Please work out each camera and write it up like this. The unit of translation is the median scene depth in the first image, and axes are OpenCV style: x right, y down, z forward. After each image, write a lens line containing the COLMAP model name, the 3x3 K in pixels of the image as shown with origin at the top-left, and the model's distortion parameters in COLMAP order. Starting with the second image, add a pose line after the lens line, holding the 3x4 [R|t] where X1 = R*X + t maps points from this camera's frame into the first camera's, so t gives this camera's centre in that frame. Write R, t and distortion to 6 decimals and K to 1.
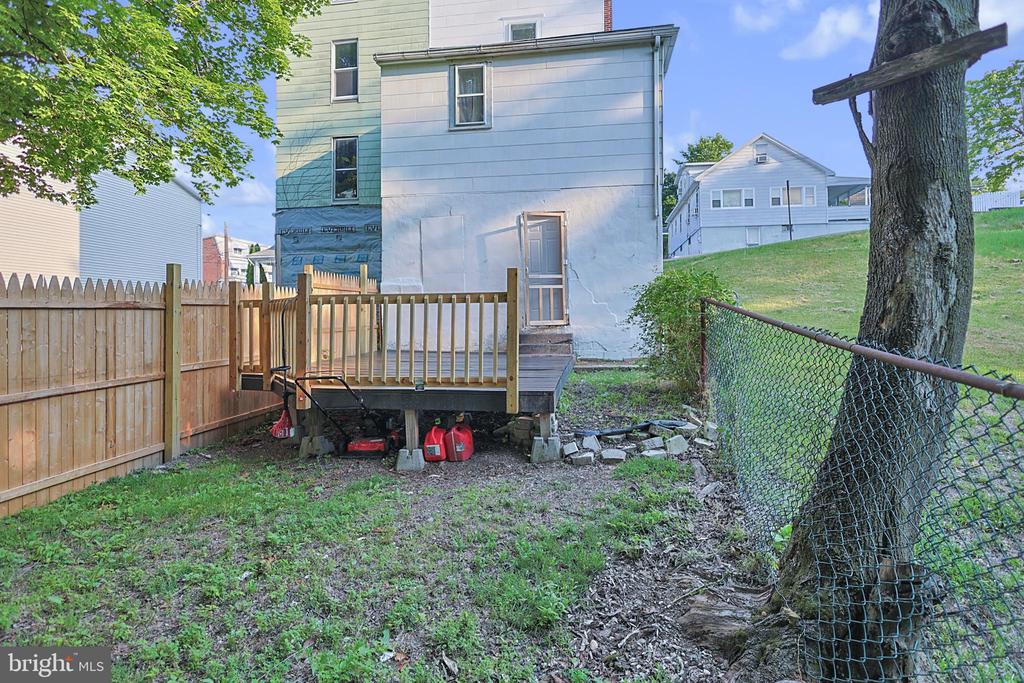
lens RADIAL K [[519.0, 0, 462.0], [0, 519.0, 339.5], [0, 0, 1]] dist [-0.001064, 0.001428]
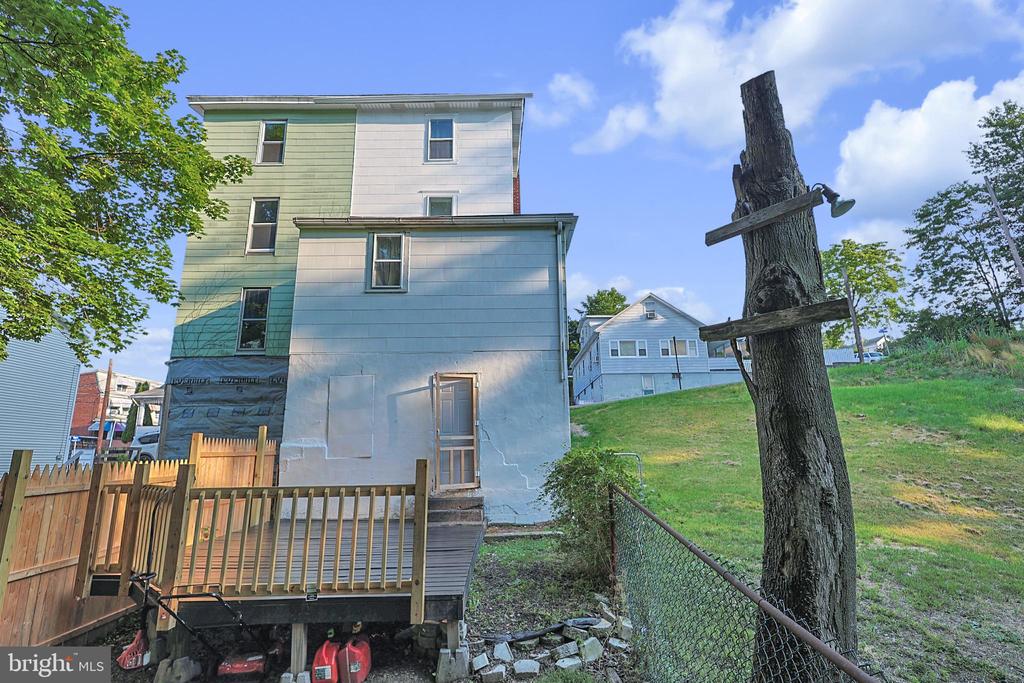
lens RADIAL K [[519.0, 0, 462.0], [0, 519.0, 339.5], [0, 0, 1]] dist [-0.001064, 0.001428]
pose [[0.985491, 0.051657, 0.161678, 0.003224], [-0.015619, 0.976119, -0.216672, -0.115496], [-0.169010, 0.211003, 0.962763, 0.018675]]
